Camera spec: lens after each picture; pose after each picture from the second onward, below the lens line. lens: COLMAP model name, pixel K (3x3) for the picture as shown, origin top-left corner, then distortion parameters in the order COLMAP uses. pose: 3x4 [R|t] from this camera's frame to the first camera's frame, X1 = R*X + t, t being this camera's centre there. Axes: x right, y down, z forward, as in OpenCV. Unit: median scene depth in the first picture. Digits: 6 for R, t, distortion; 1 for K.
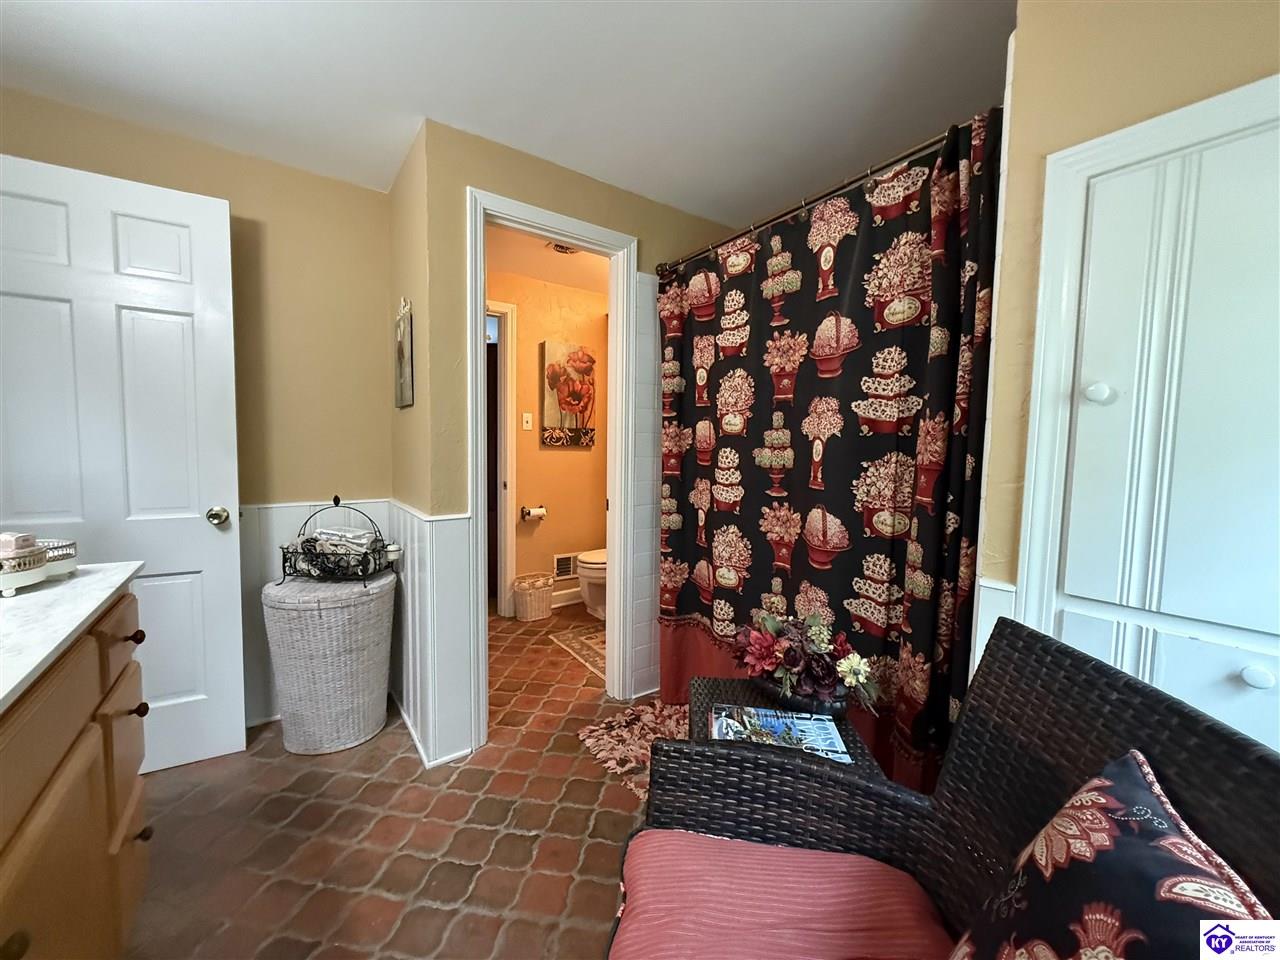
lens RADIAL K [[508.4, 0, 640.0], [0, 508.4, 480.0], [0, 0, 1]] dist [0.001432, 0.000248]
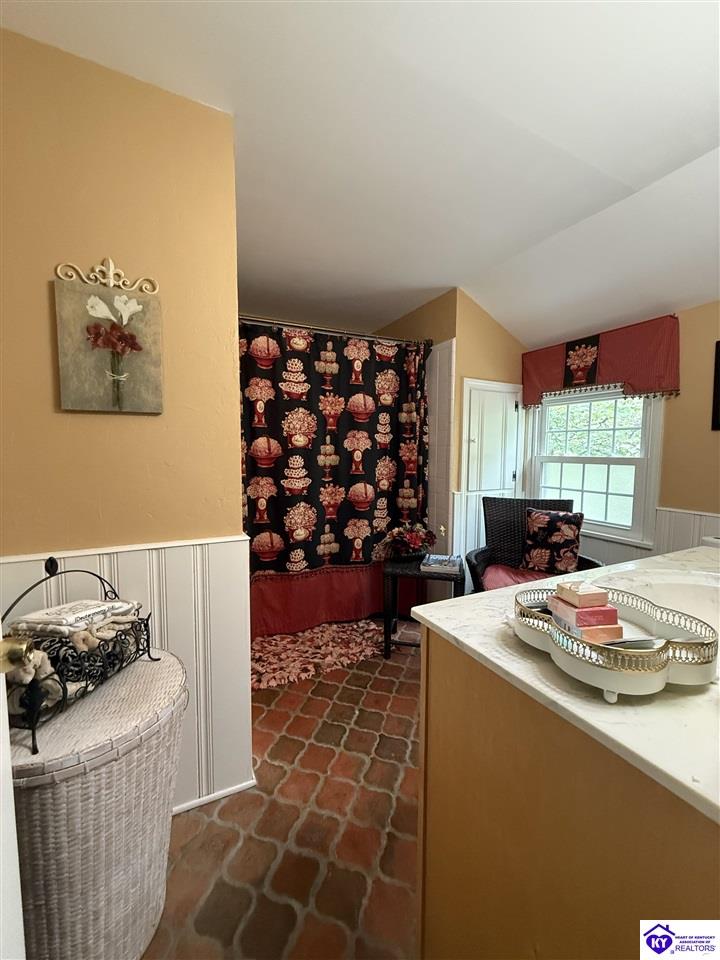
lens RADIAL K [[382.5, 0, 360.0], [0, 382.5, 480.0], [0, 0, 1]] dist [-0.000261, 0.000452]
pose [[0.161763, -0.093347, 0.982405, -1.169807], [0.066442, 0.994287, 0.083536, -0.086726], [-0.984590, 0.051759, 0.167041, 0.700701]]
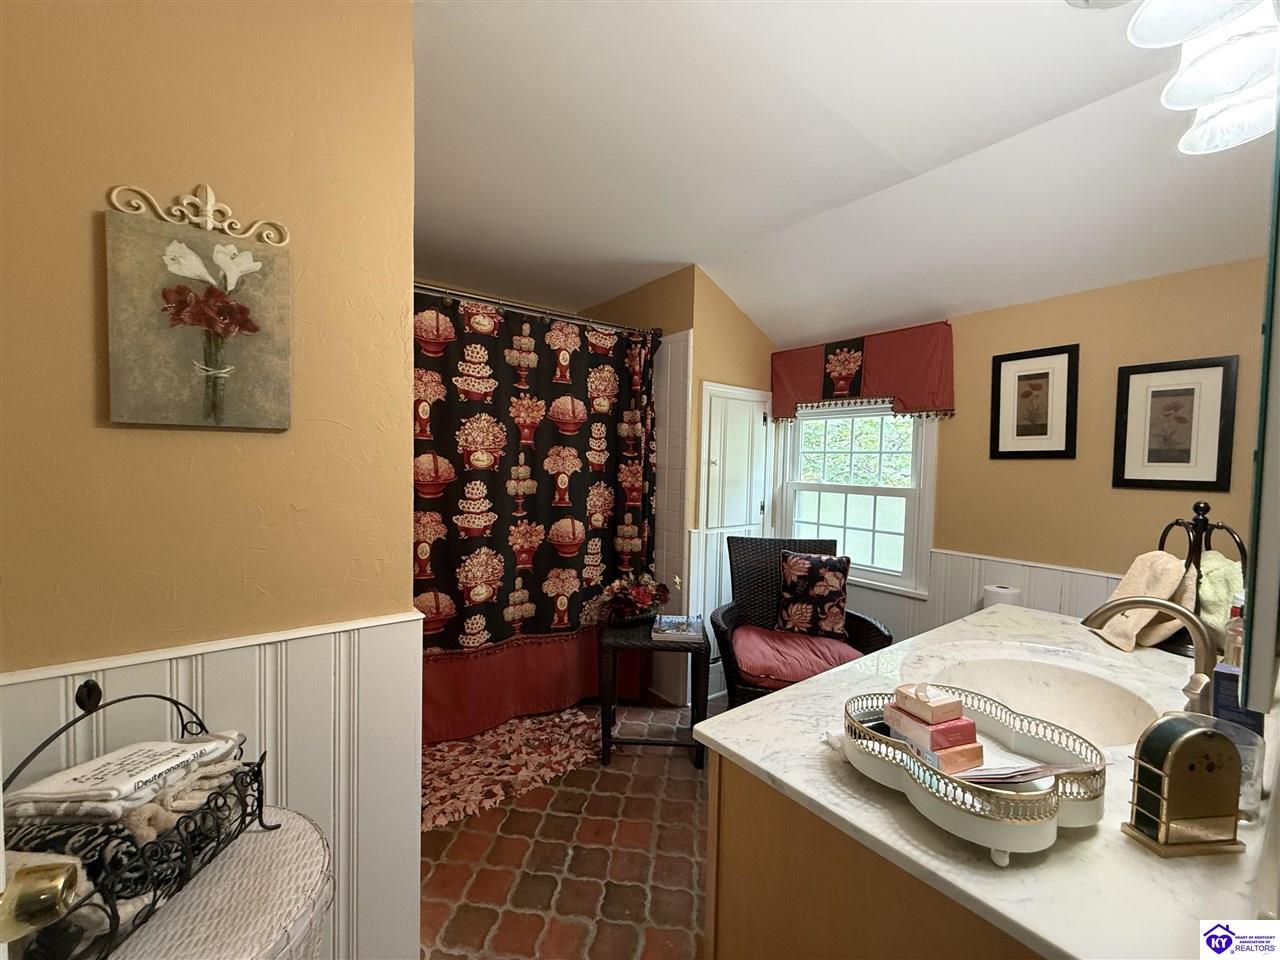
lens RADIAL K [[510.0, 0, 637.8], [0, 510.0, 483.5], [0, 0, 1]] dist [-0.000261, 0.000452]
pose [[-0.023587, -0.058987, 0.997980, -1.140931], [0.047422, 0.997068, 0.060054, -0.127162], [-0.998596, 0.048742, -0.020720, 0.774230]]
